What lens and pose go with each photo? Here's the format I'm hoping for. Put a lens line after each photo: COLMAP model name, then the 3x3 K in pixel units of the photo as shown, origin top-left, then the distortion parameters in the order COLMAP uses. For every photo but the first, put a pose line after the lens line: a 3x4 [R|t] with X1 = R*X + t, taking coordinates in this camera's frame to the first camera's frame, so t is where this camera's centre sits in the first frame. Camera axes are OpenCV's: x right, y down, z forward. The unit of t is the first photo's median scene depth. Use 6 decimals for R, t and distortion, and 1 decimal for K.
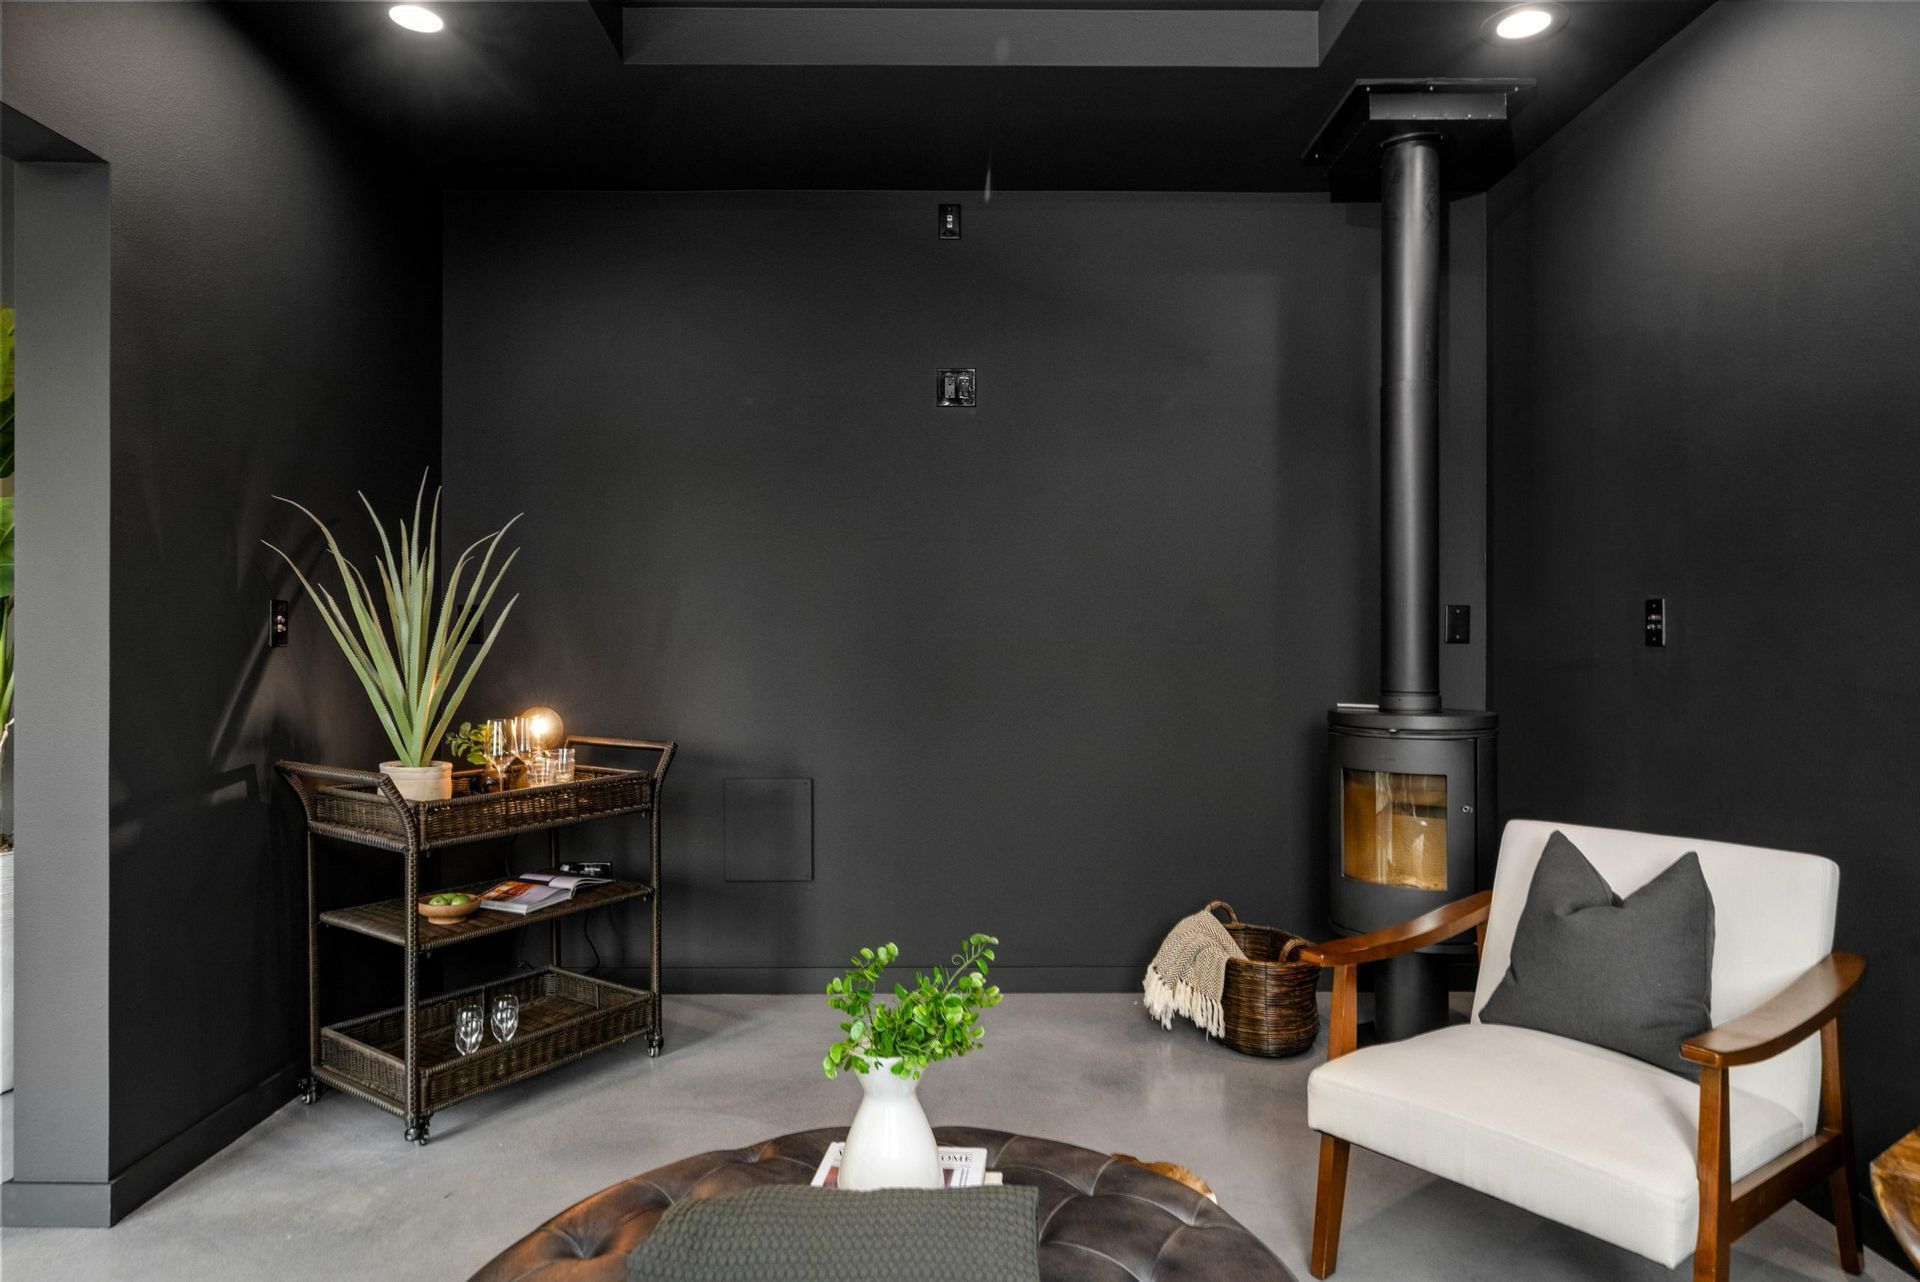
lens RADIAL K [[1019.2, 0, 960.0], [0, 1019.2, 641.0], [0, 0, 1]] dist [-0.000450, -0.000156]
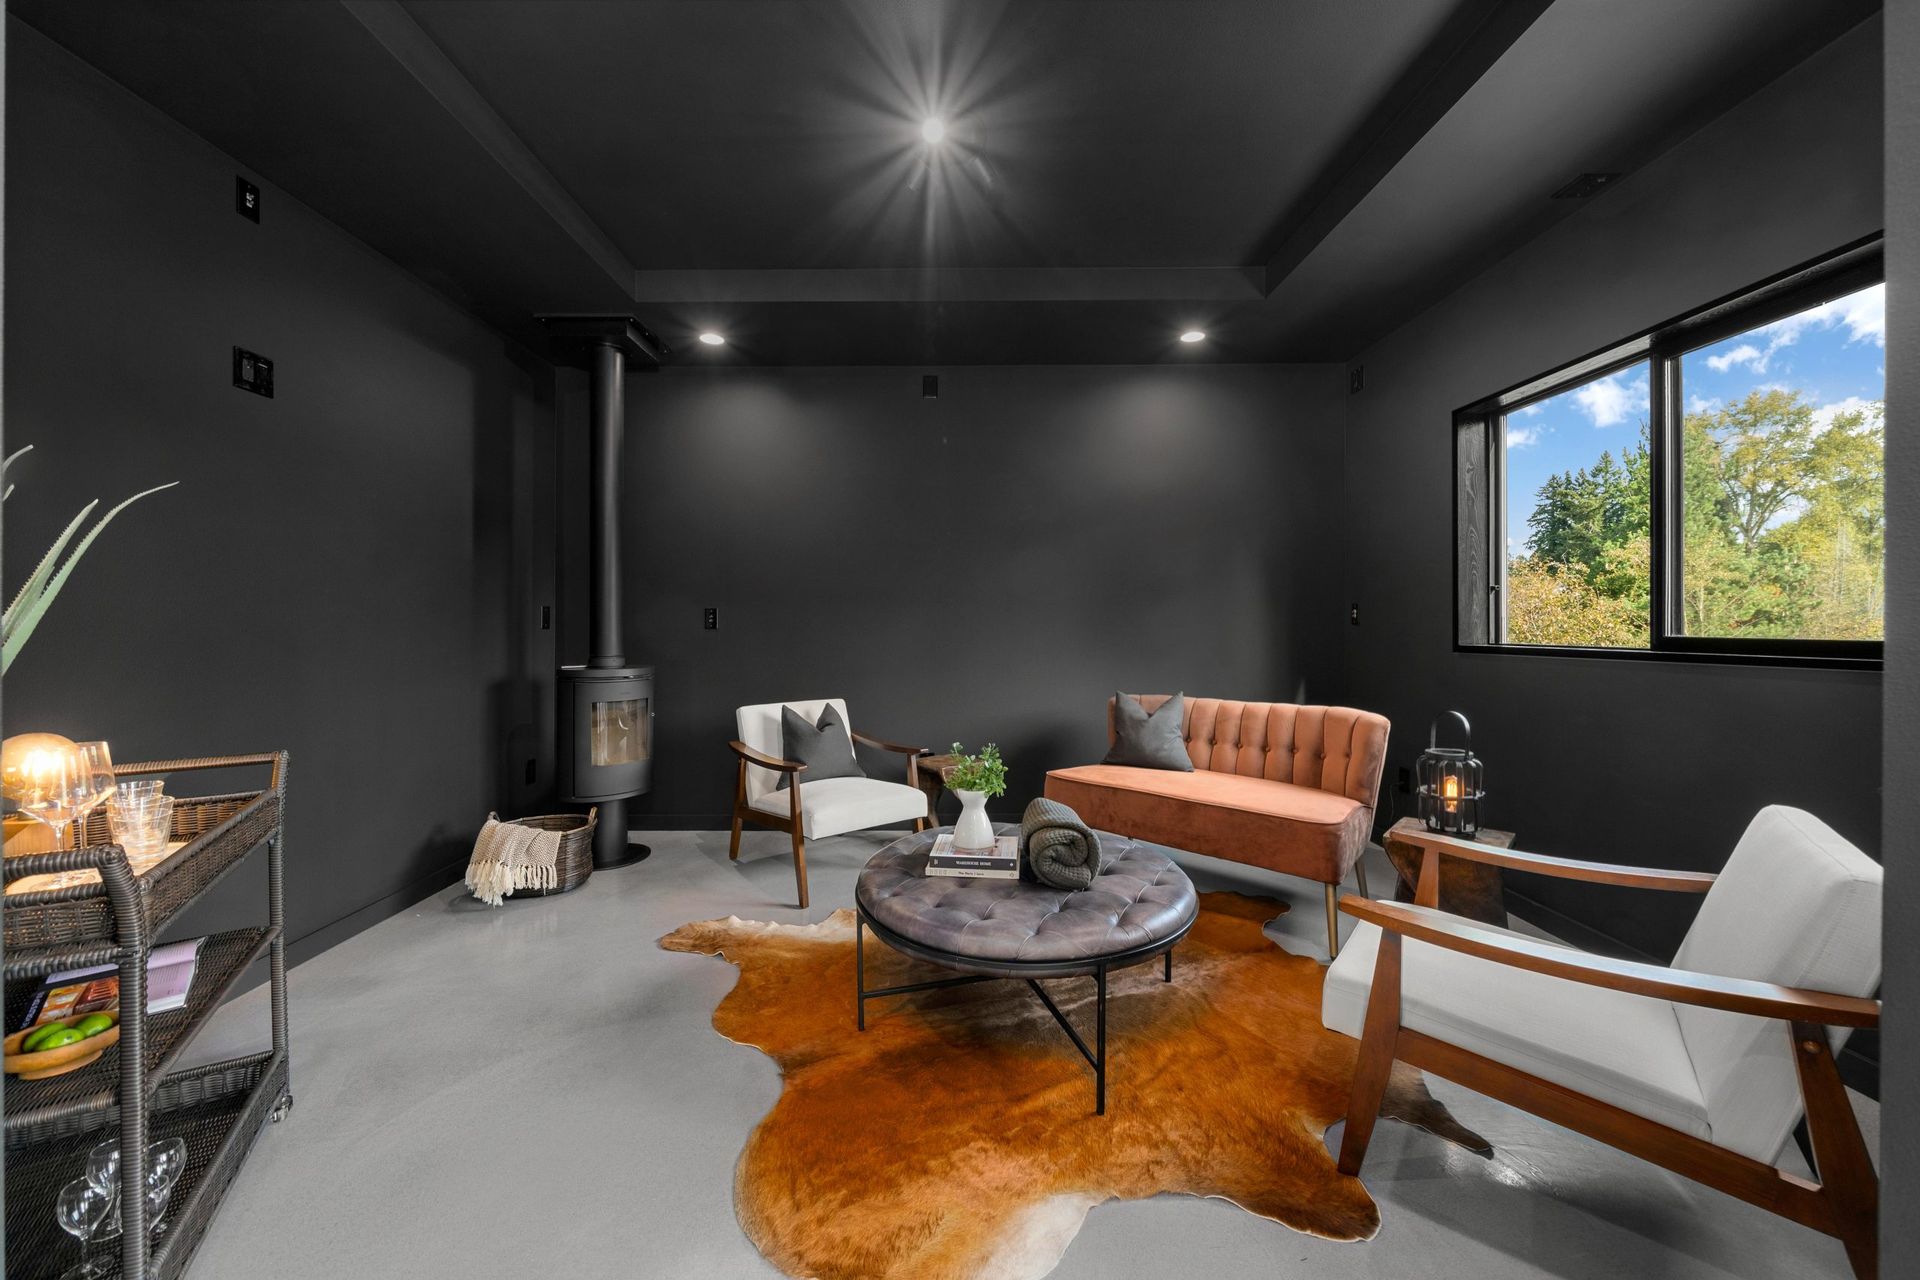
lens RADIAL K [[791.3, 0, 960.0], [0, 791.3, 640.0], [0, 0, 1]] dist [0.000307, 0.000050]
pose [[-0.001308, -0.026473, 0.999649, -0.931130], [0.007350, 0.999622, 0.026482, -0.010411], [-0.999972, 0.007382, -0.001113, 0.394782]]
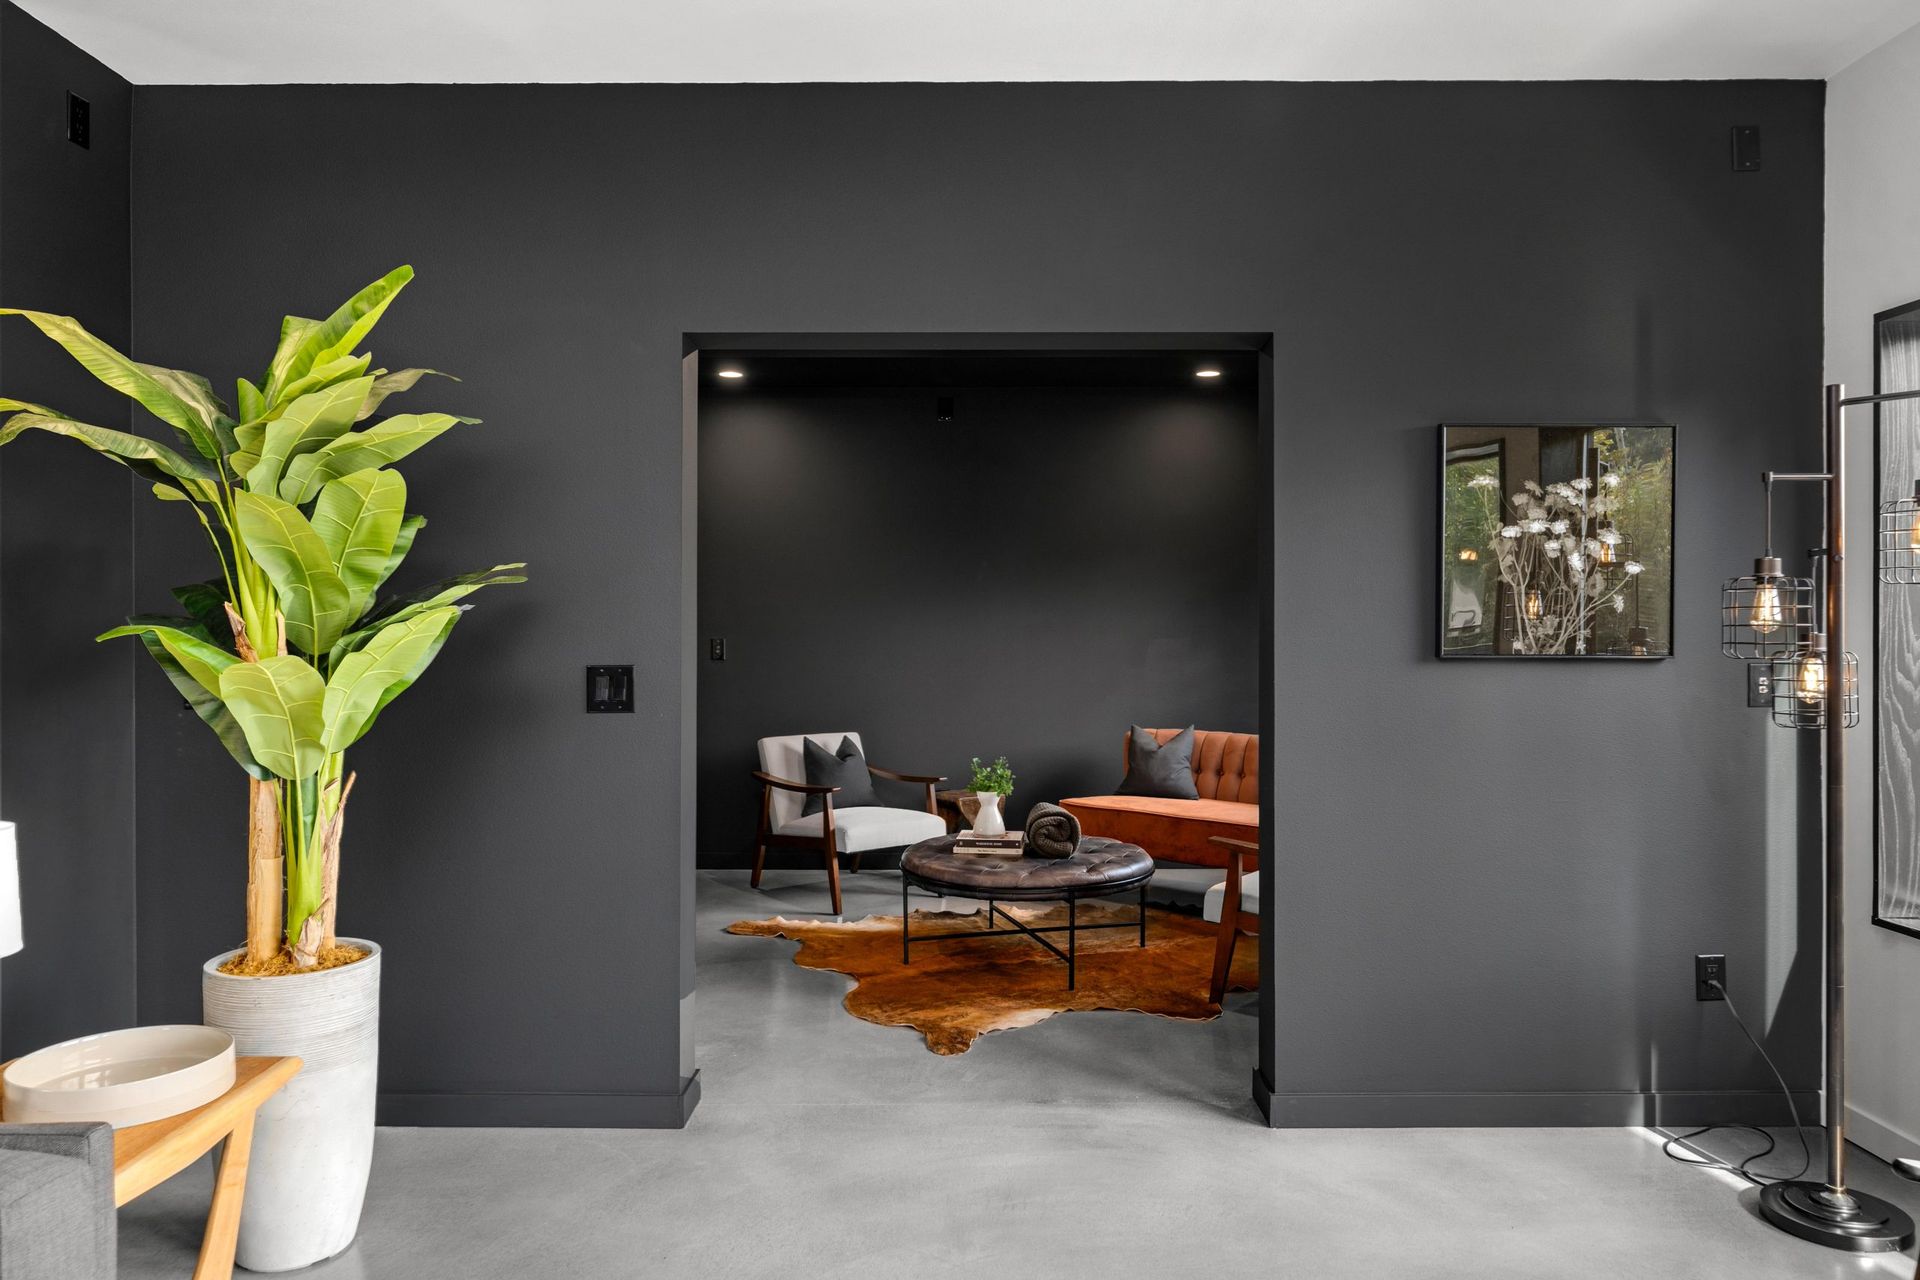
lens RADIAL K [[1281.1, 0, 960.0], [0, 1281.1, 640.0], [0, 0, 1]] dist [0.002487, 0.001186]
pose [[0.007047, -0.011172, 0.999913, -1.776630], [0.003764, 0.999931, 0.011145, -0.055512], [-0.999968, 0.003685, 0.007089, 0.406658]]
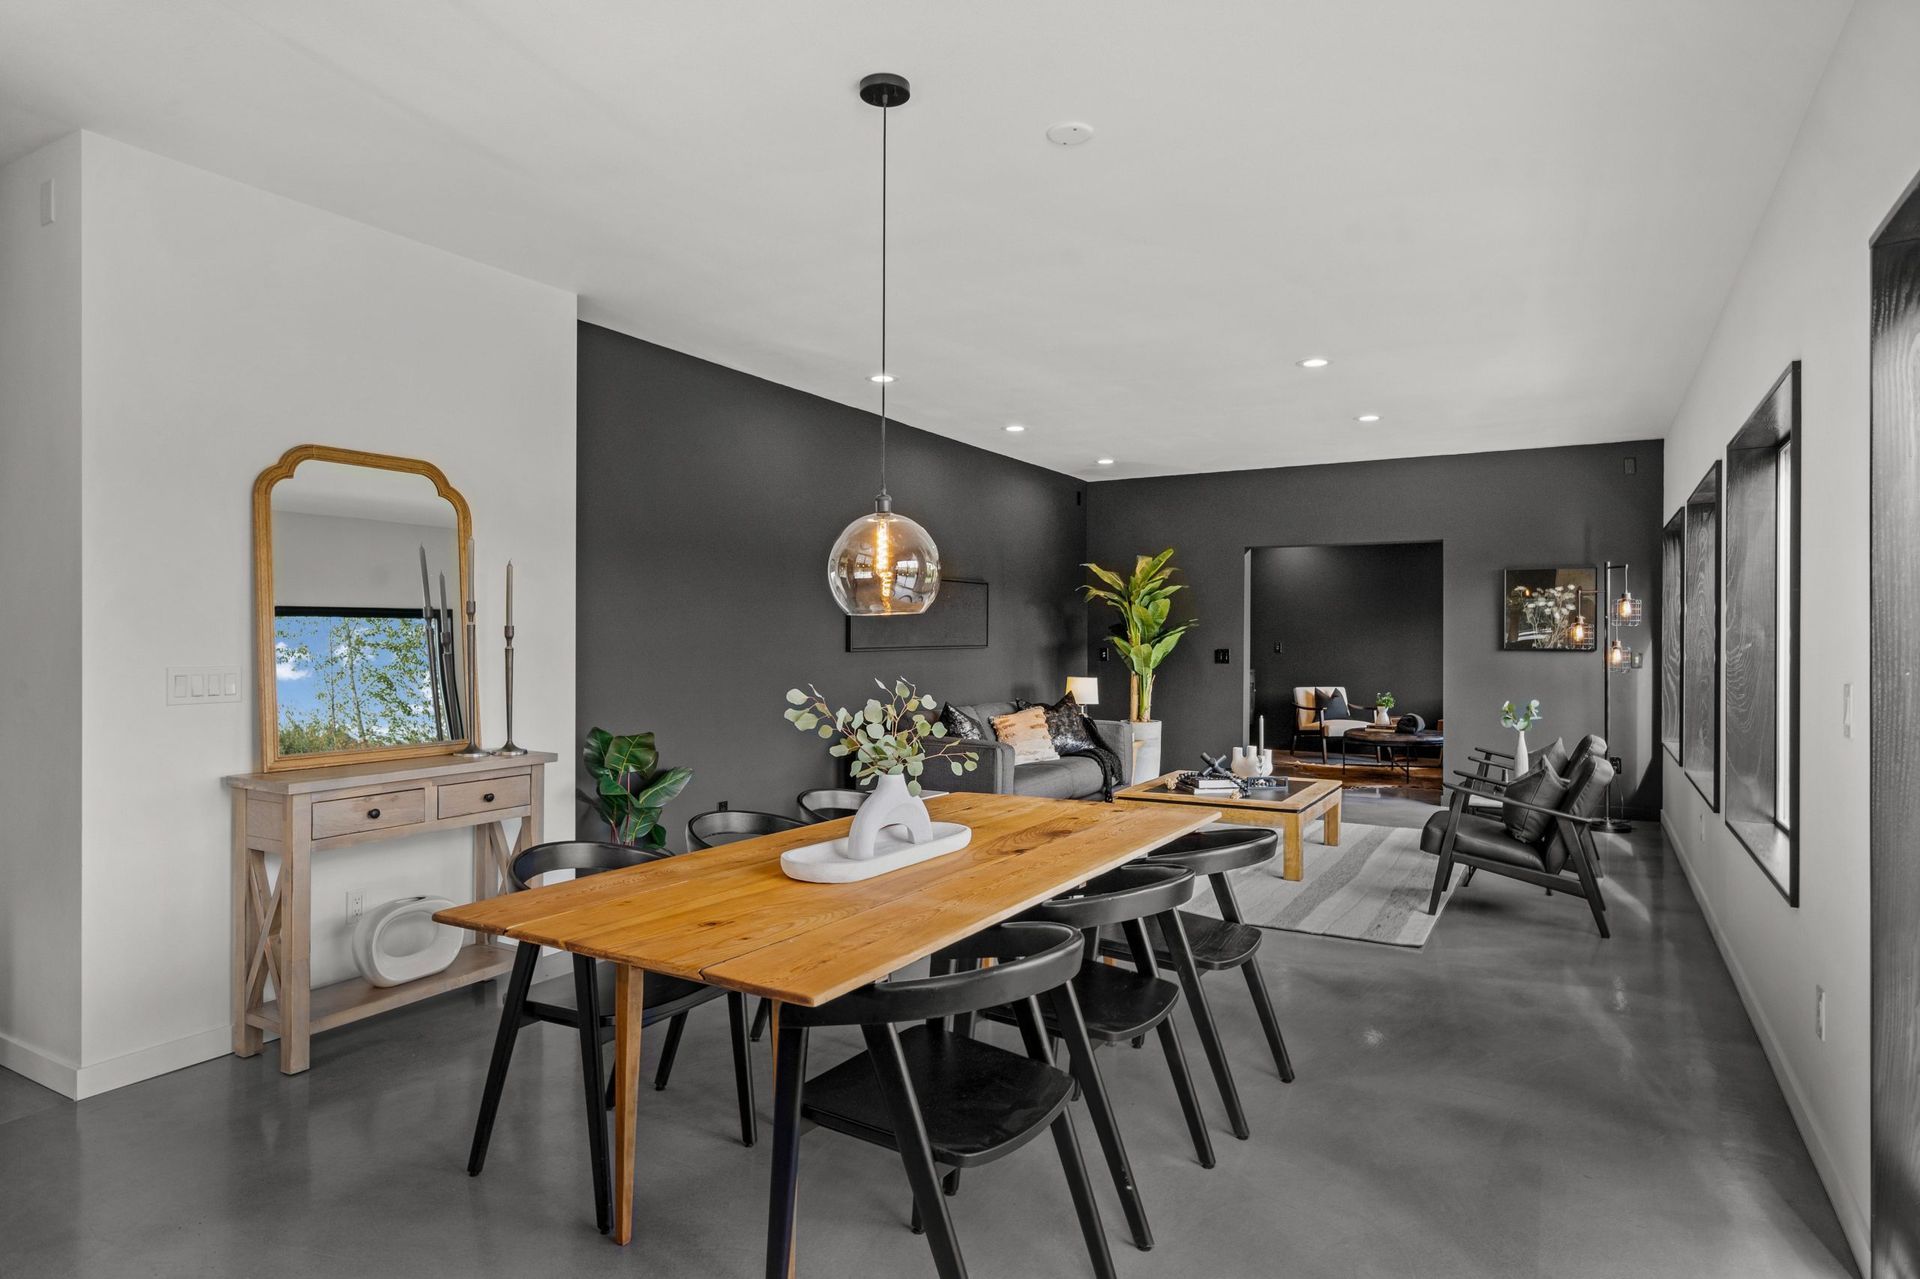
lens RADIAL K [[1019.2, 0, 960.0], [0, 1019.2, 639.5], [0, 0, 1]] dist [-0.000450, -0.000156]
pose [[0.521774, -0.000228, 0.853084, -3.540573], [-0.000407, 1.000000, 0.000517, -0.051107], [-0.853084, -0.000617, 0.521774, -0.161831]]
